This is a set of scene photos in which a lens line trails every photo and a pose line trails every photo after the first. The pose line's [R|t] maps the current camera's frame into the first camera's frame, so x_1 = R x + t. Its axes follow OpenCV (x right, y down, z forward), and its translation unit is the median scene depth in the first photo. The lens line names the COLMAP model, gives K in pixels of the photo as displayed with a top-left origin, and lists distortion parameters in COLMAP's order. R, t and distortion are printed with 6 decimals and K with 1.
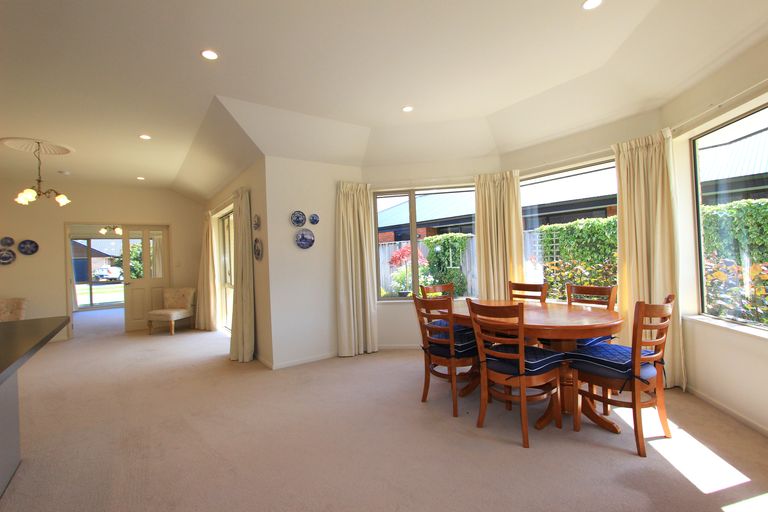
lens RADIAL K [[365.8, 0, 382.4], [0, 365.8, 251.8], [0, 0, 1]] dist [-0.002399, -0.000387]
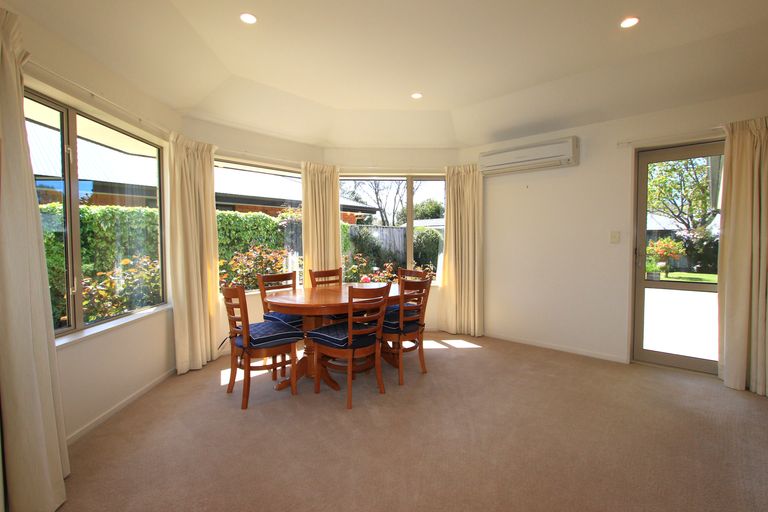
lens RADIAL K [[365.8, 0, 382.4], [0, 365.8, 251.8], [0, 0, 1]] dist [-0.002399, -0.000387]
pose [[-0.210774, 0.006076, 0.977516, -0.554208], [0.002597, 0.999981, -0.005655, 0.028841], [-0.977531, 0.001347, -0.210786, 0.802226]]
